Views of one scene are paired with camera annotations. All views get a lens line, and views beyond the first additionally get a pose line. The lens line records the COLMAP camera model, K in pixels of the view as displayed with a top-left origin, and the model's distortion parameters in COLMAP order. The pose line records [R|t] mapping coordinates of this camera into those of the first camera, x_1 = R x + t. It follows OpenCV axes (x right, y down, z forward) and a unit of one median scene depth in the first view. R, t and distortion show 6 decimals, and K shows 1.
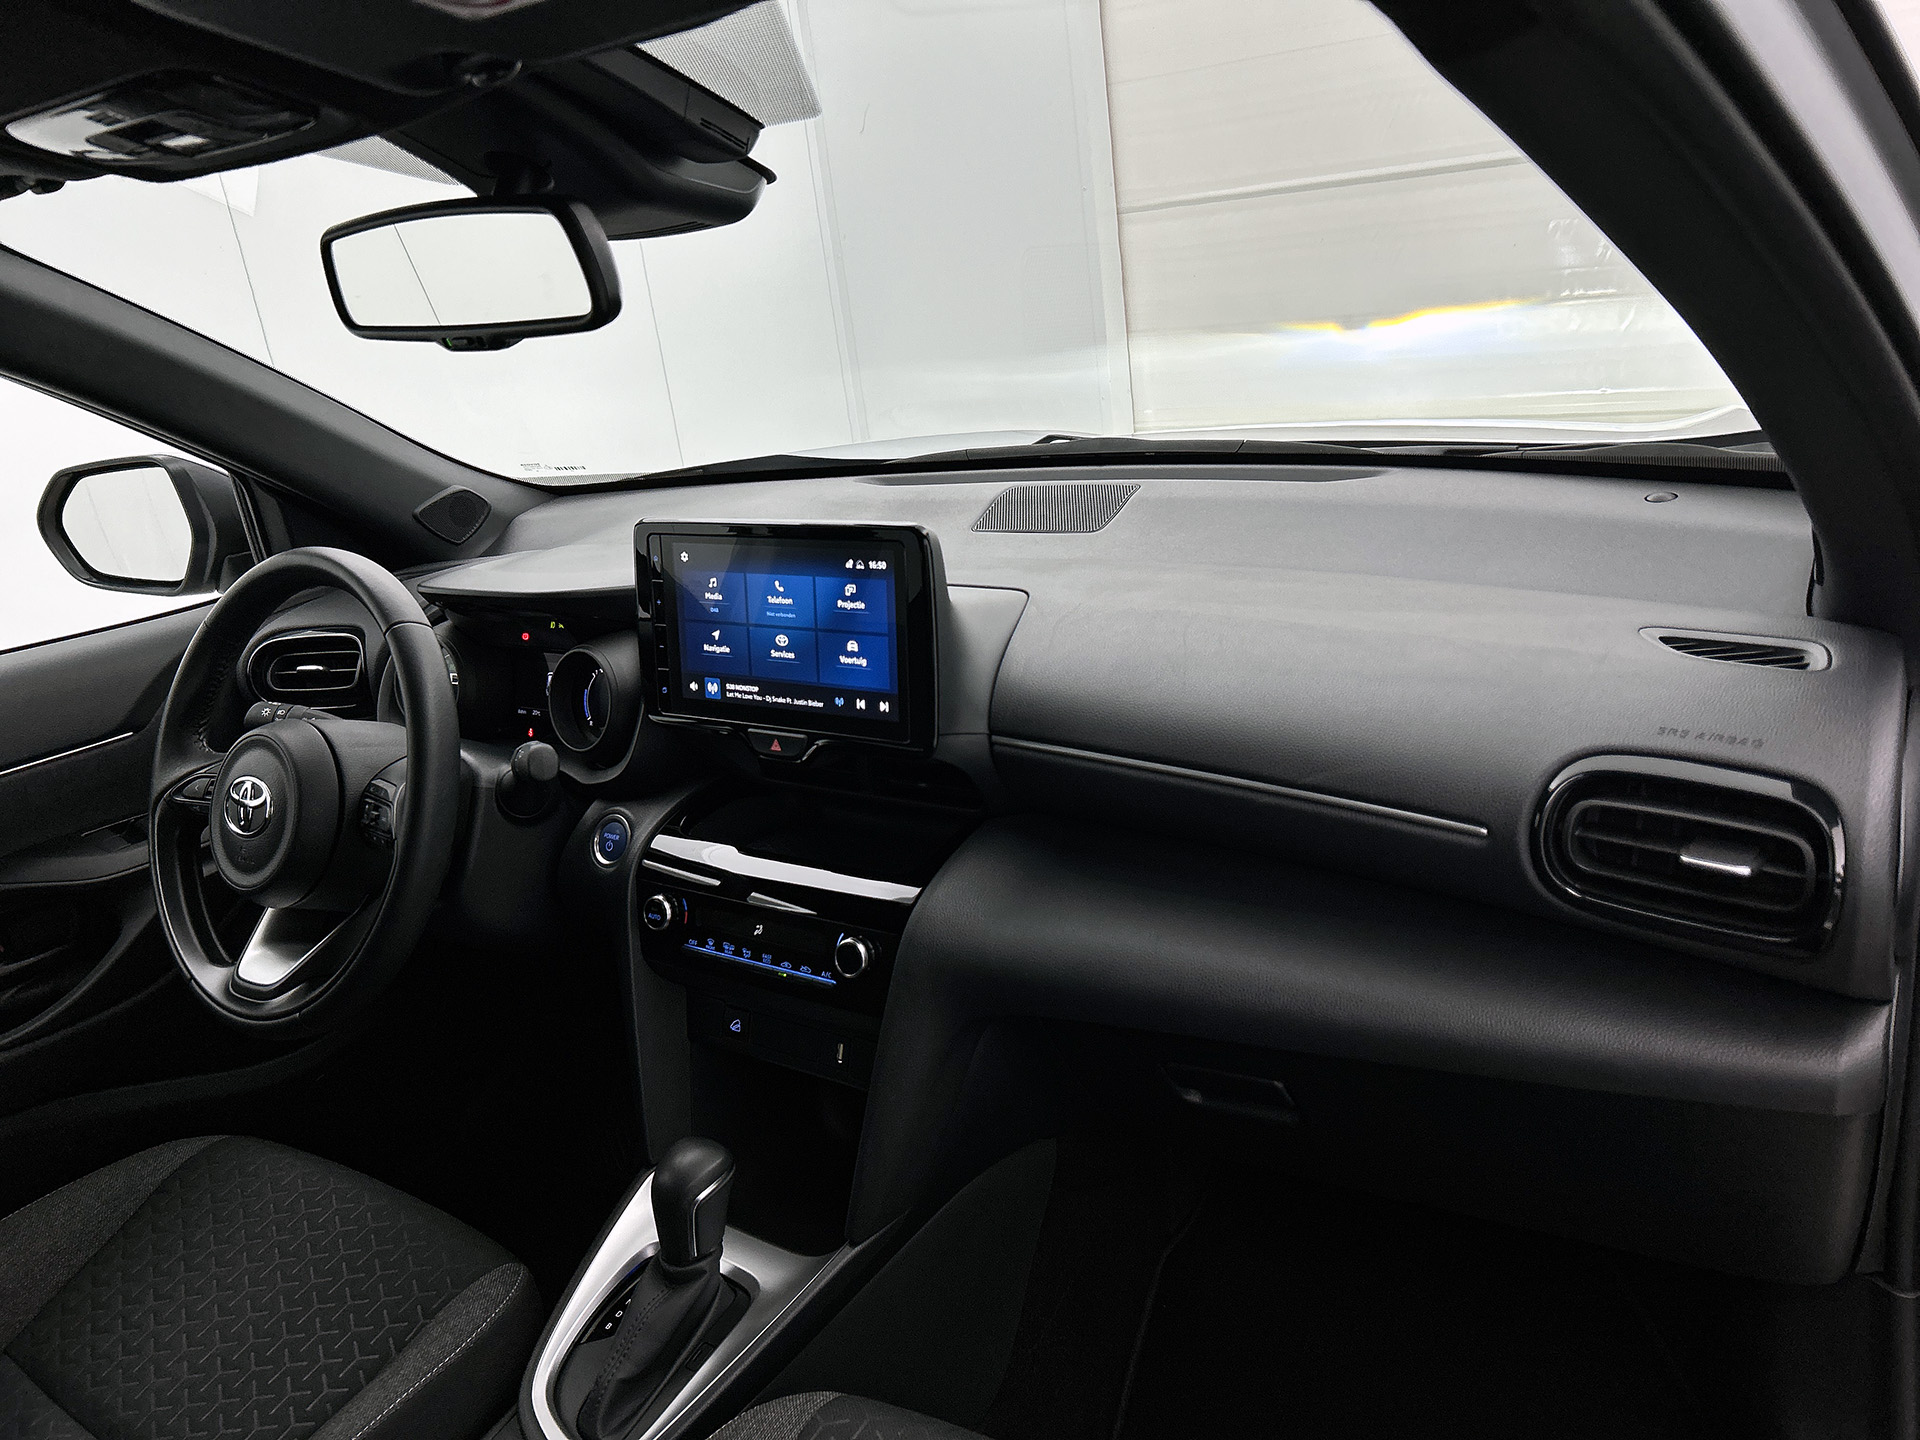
lens RADIAL K [[1416.2, 0, 954.9], [0, 1416.2, 707.2], [0, 0, 1]] dist [0.062930, -0.068259]
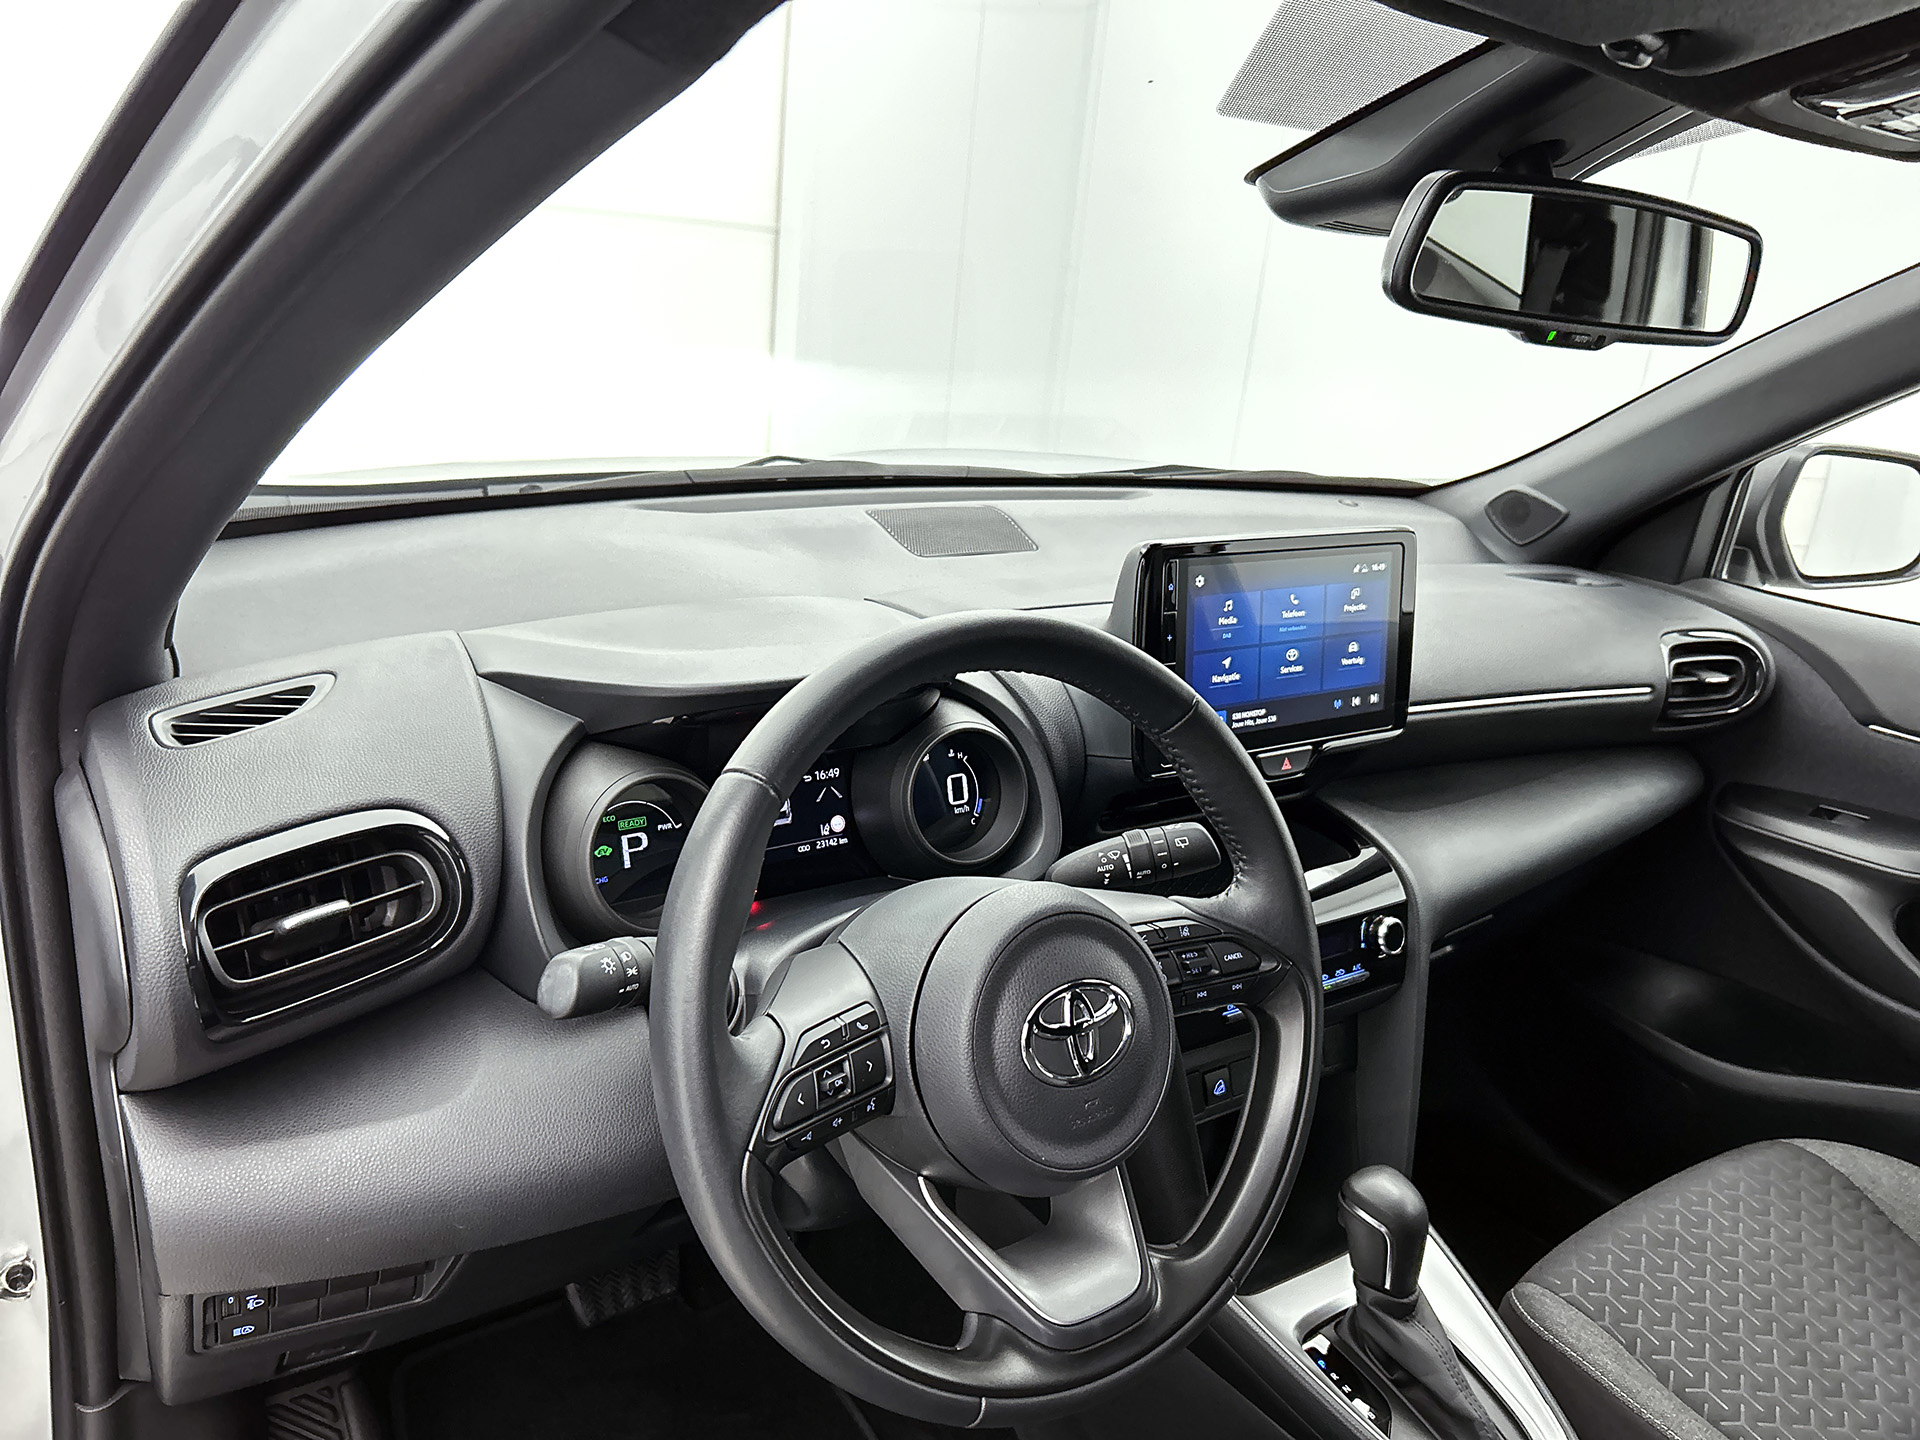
lens RADIAL K [[1452.8, 0, 945.0], [0, 1452.8, 719.9], [0, 0, 1]] dist [0.058316, -0.081147]
pose [[0.349055, -0.149286, 0.925135, -1.111066], [0.175039, 0.980241, 0.092135, -0.133896], [-0.920609, 0.129774, 0.368289, 0.831033]]
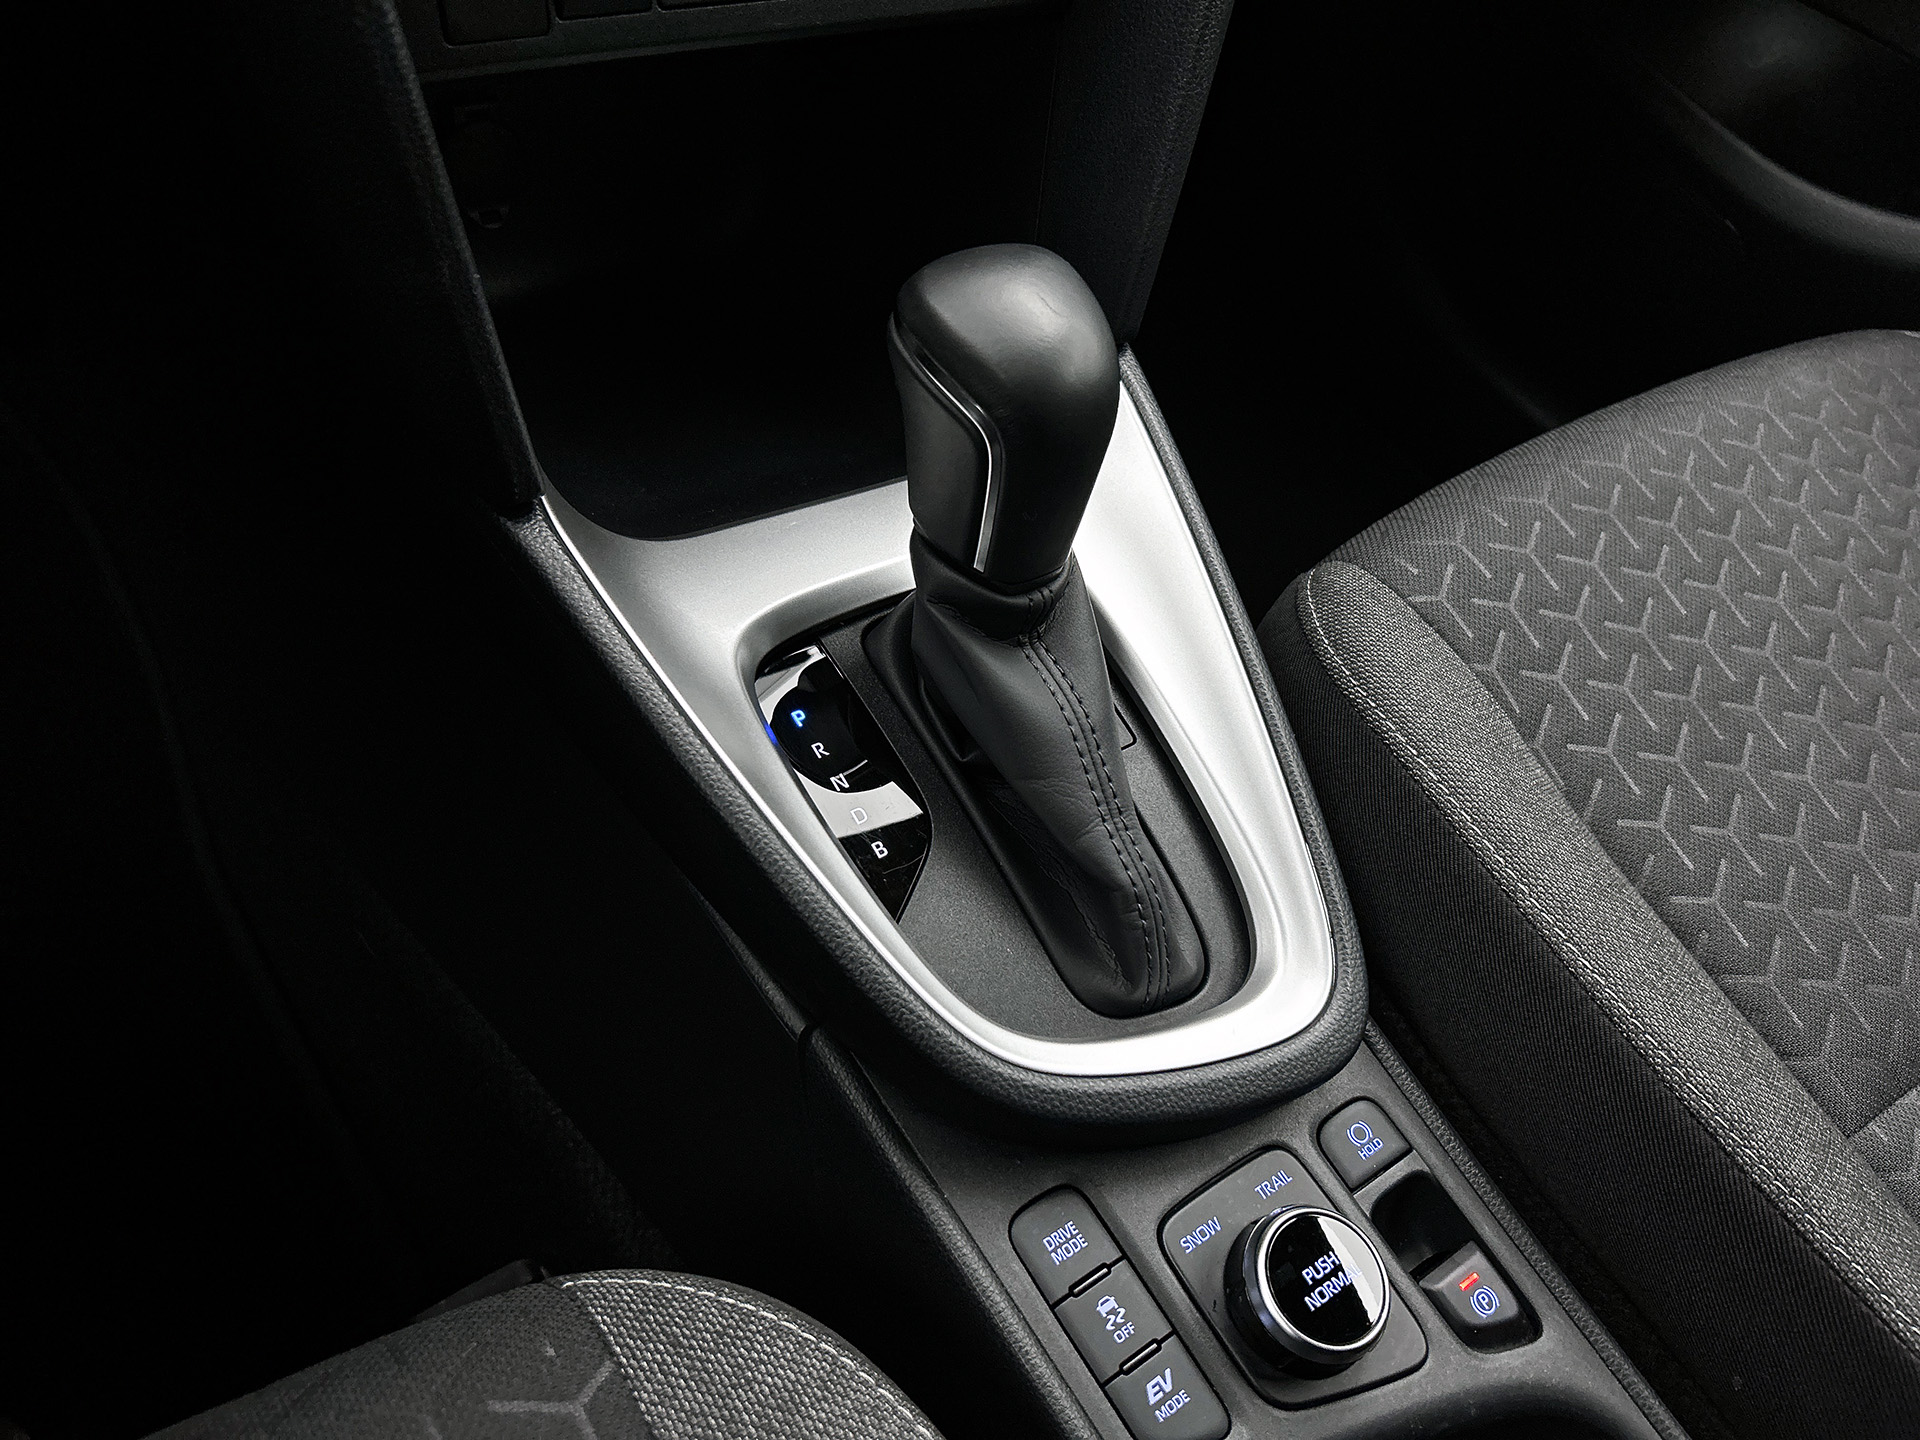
lens RADIAL K [[1441.2, 0, 960.0], [0, 1441.2, 720.0], [0, 0, 1]] dist [0.061670, -0.079719]
pose [[0.333099, -0.594627, 0.731754, -0.479821], [0.047278, 0.785630, 0.616887, 0.170238], [-0.941706, -0.170889, 0.289805, 0.859471]]
